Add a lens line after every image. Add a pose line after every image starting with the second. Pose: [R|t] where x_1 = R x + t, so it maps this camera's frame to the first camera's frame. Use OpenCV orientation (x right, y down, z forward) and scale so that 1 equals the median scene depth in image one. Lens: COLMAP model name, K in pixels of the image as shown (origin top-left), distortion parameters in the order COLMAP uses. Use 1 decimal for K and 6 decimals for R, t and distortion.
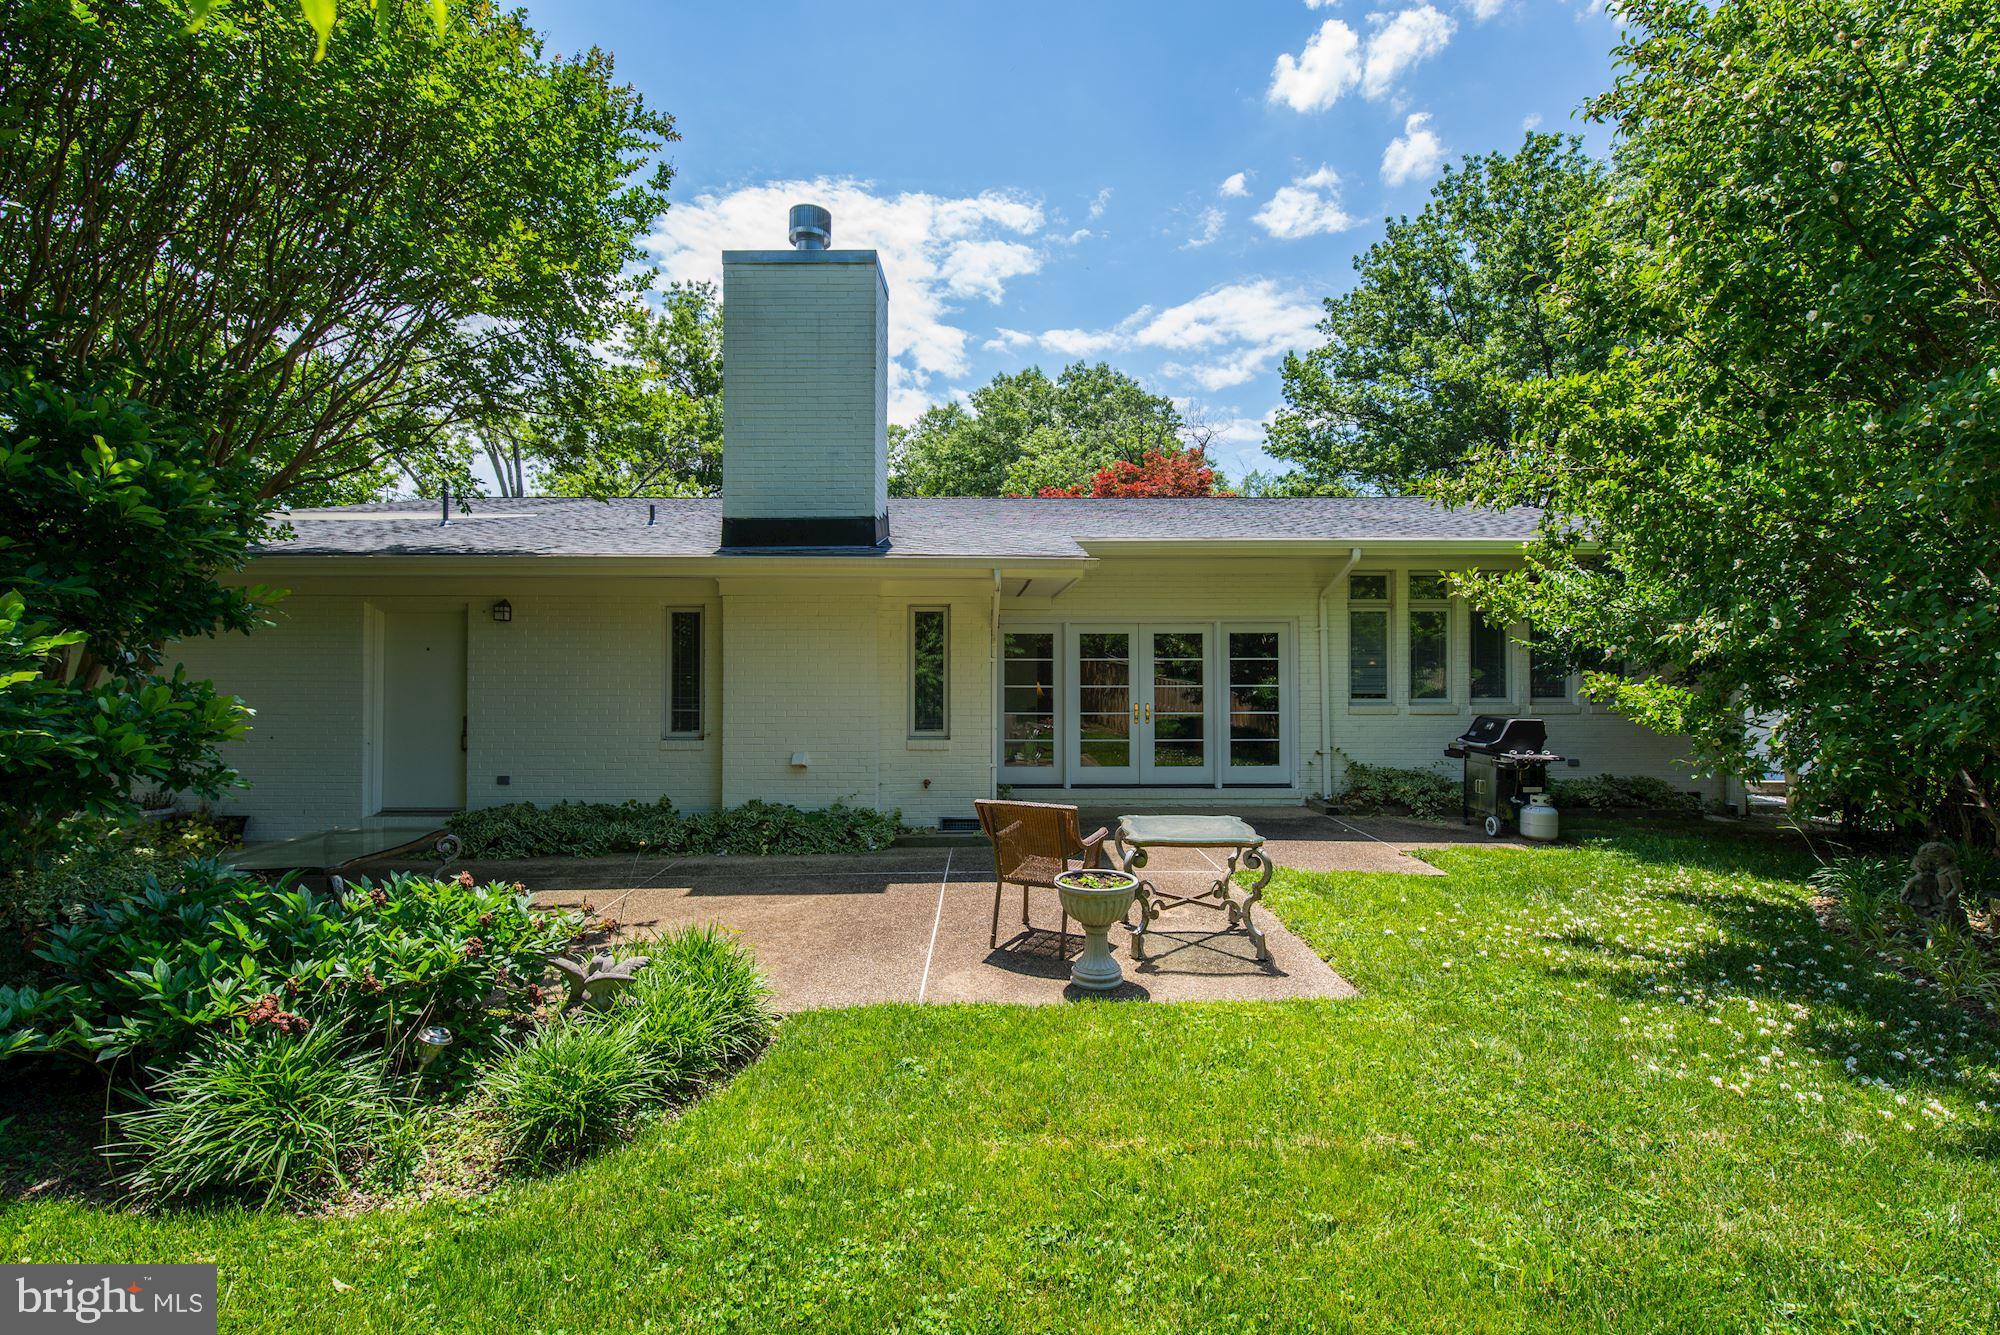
lens RADIAL K [[854.4, 0, 993.2], [0, 854.4, 656.5], [0, 0, 1]] dist [0.002286, 0.000128]
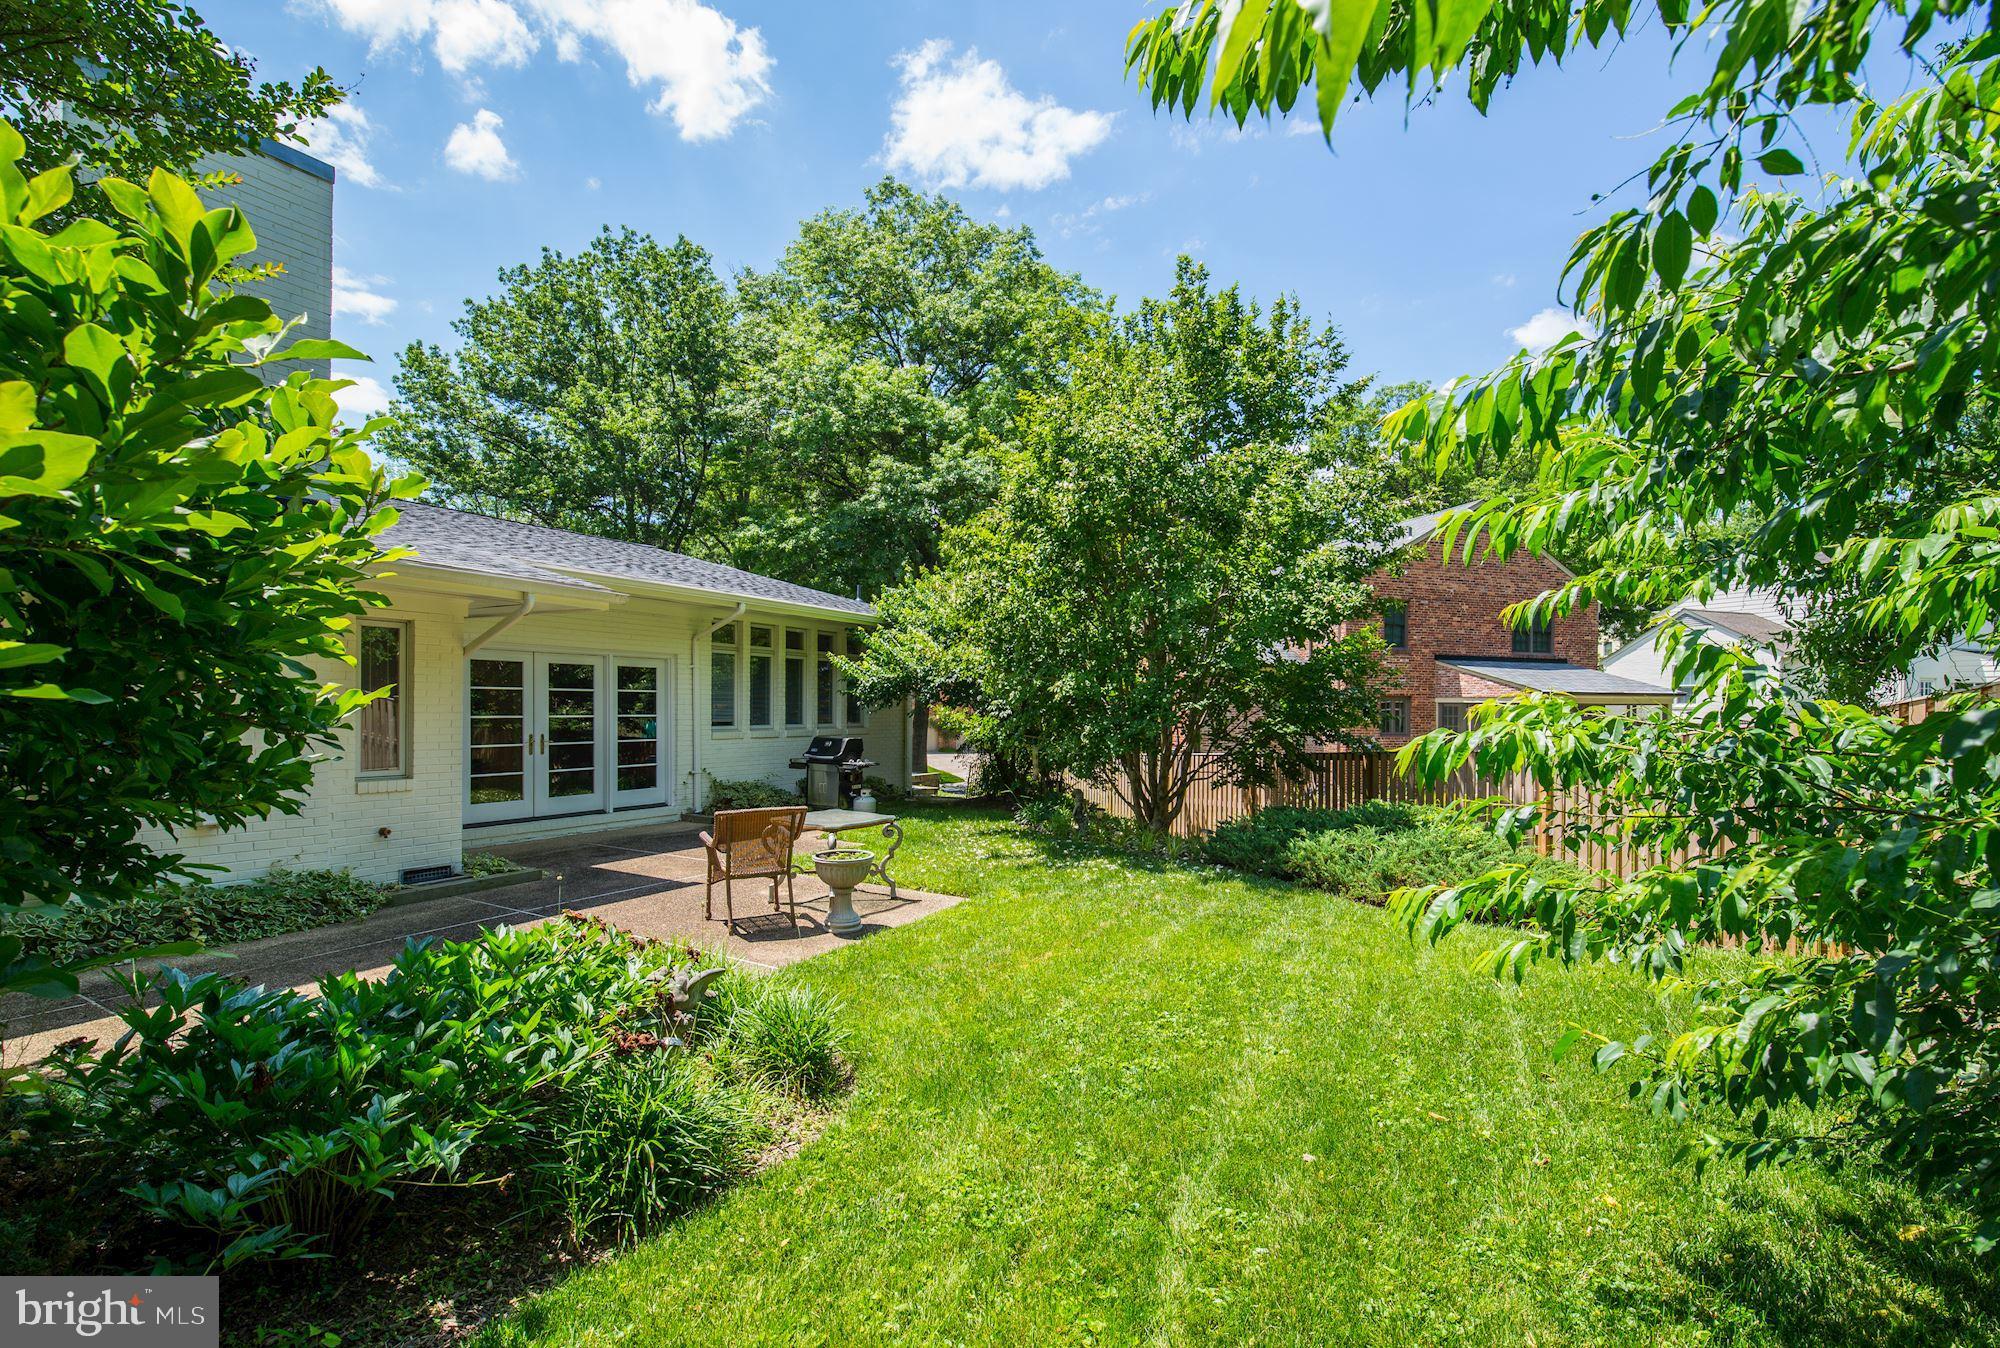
lens RADIAL K [[873.8, 0, 999.7], [0, 873.8, 708.7], [0, 0, 1]] dist [0.000223, -0.000001]
pose [[0.515896, 0.002874, 0.856646, -0.477948], [-0.022561, 0.999693, 0.010234, 0.003984], [-0.856354, -0.024607, 0.515803, 0.036311]]
